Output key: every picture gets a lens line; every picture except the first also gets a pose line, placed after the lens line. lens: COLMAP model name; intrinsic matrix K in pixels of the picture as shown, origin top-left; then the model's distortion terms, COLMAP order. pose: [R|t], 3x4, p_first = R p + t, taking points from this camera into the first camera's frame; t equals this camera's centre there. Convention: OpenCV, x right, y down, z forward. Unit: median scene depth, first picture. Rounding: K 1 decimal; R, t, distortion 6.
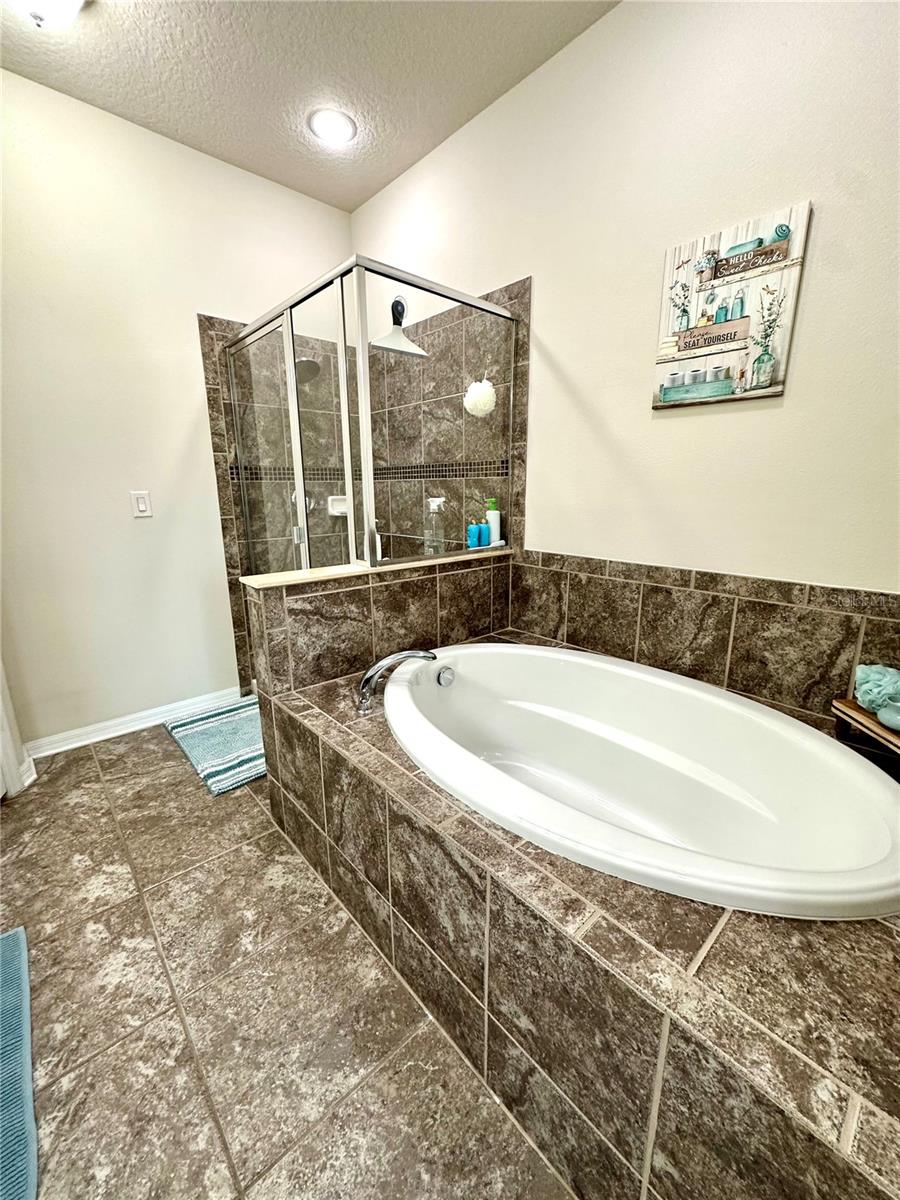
lens RADIAL K [[482.6, 0, 454.7], [0, 482.6, 599.1], [0, 0, 1]] dist [-0.002044, 0.000325]
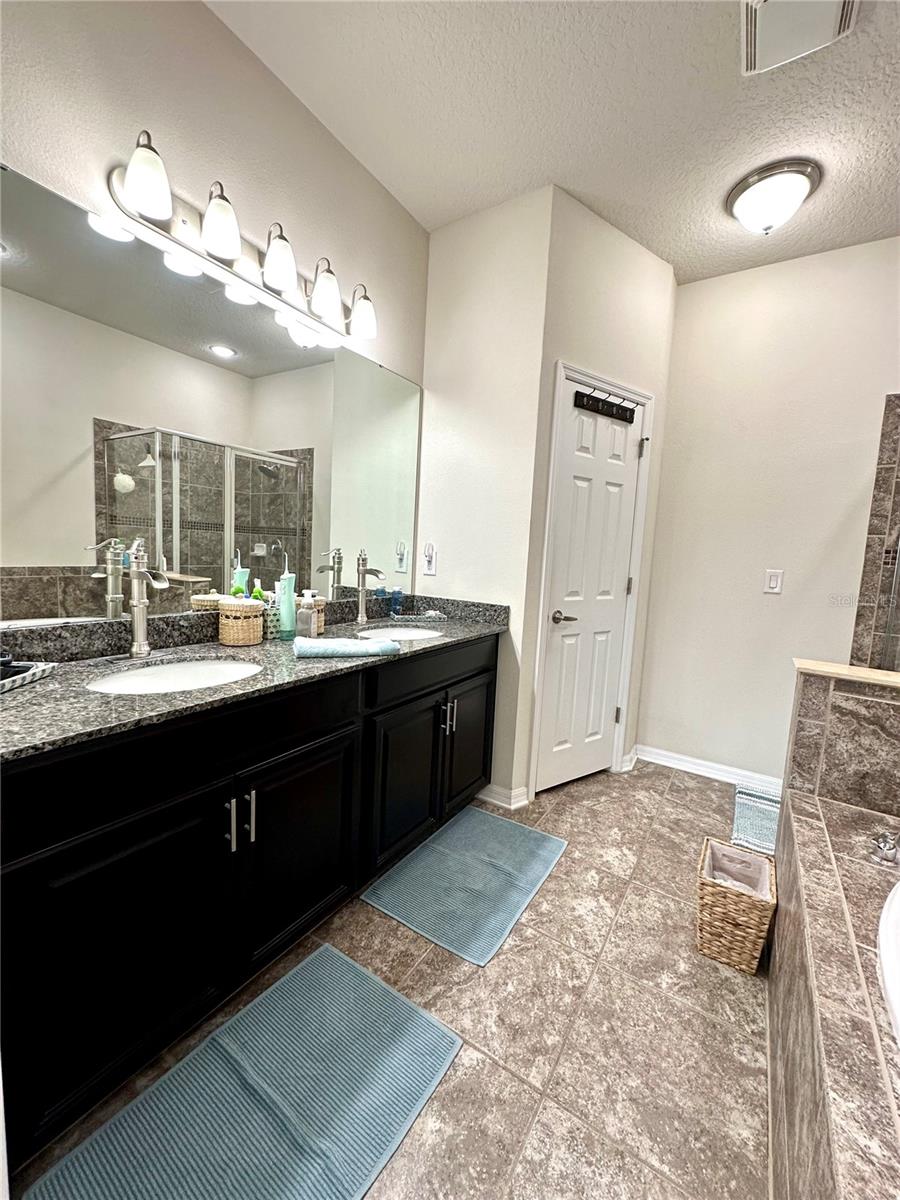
lens RADIAL K [[482.6, 0, 448.0], [0, 482.6, 598.5], [0, 0, 1]] dist [-0.002044, 0.000325]
pose [[0.256426, 0.118582, -0.959262, 0.318521], [-0.272417, 0.961080, 0.045985, -0.015478], [0.927380, 0.249528, 0.278750, 0.039850]]
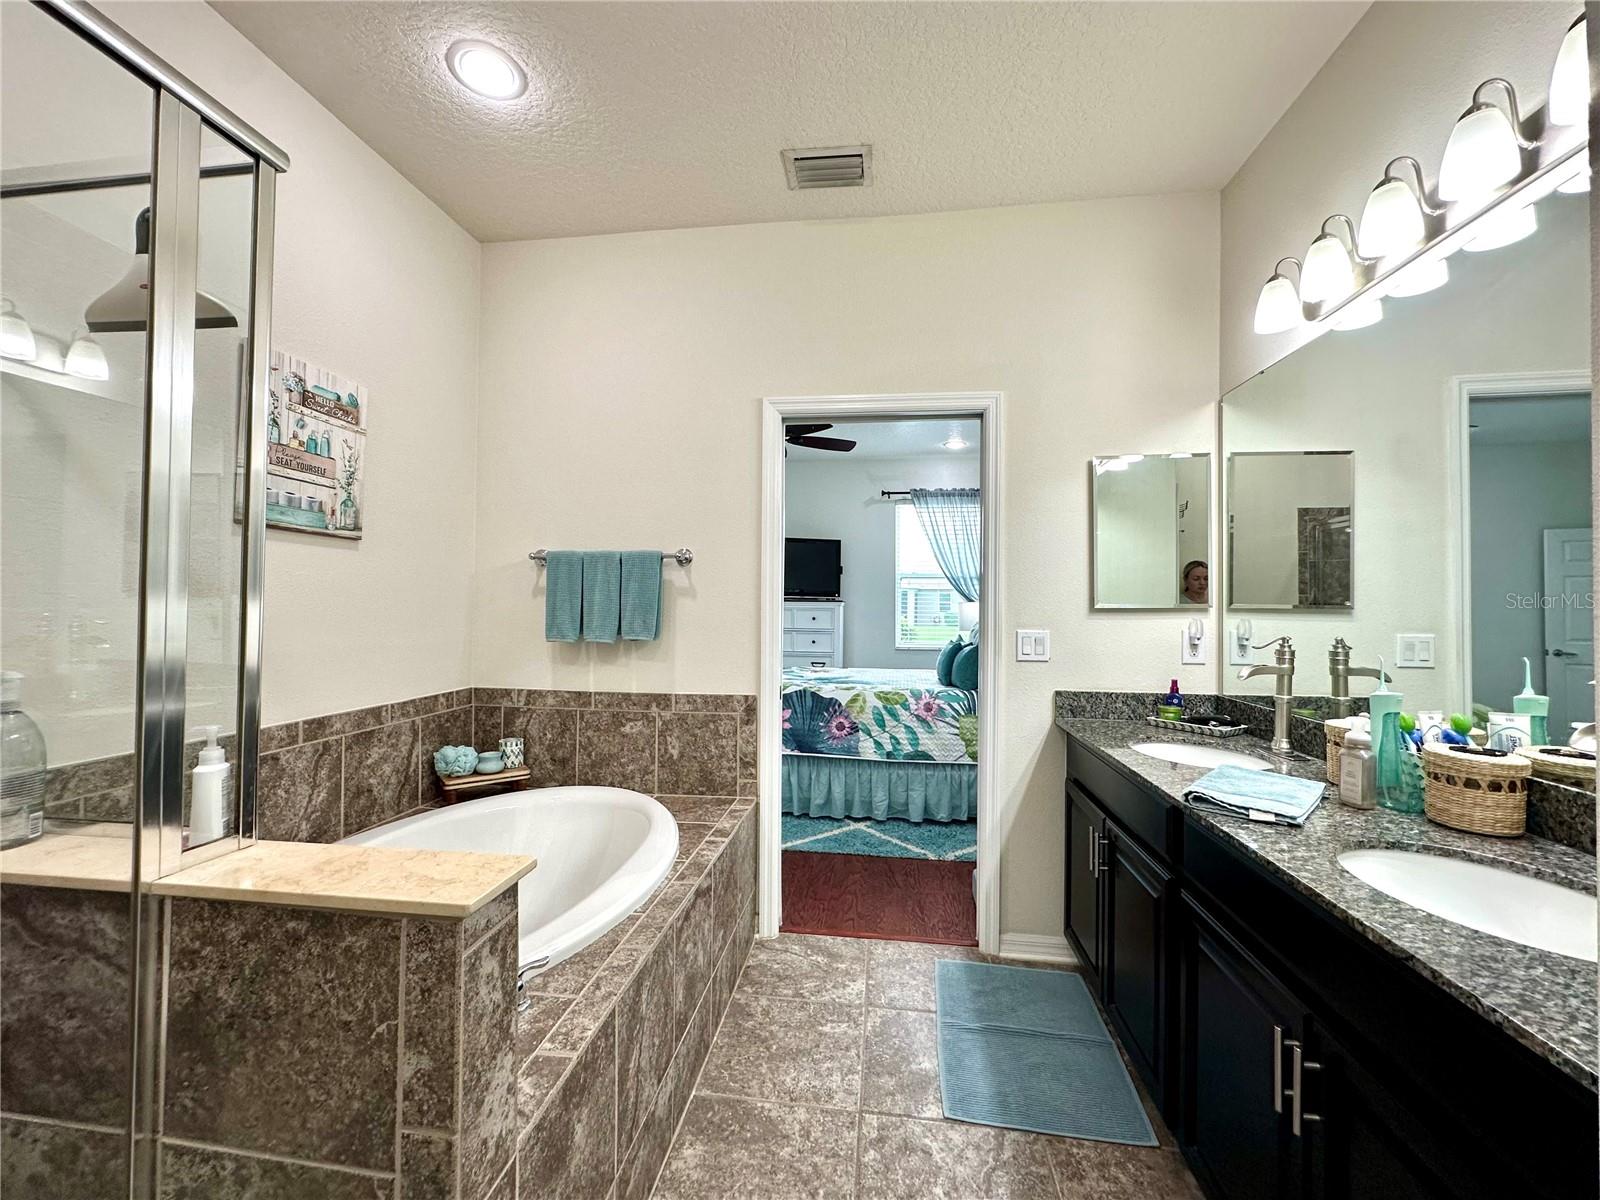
lens RADIAL K [[643.5, 0, 799.1], [0, 643.5, 597.8], [0, 0, 1]] dist [-0.002044, 0.000325]
pose [[-0.640443, 0.008401, 0.767959, -1.002397], [0.170759, 0.976468, 0.131723, -0.294586], [-0.748781, 0.215497, -0.626807, 1.113747]]
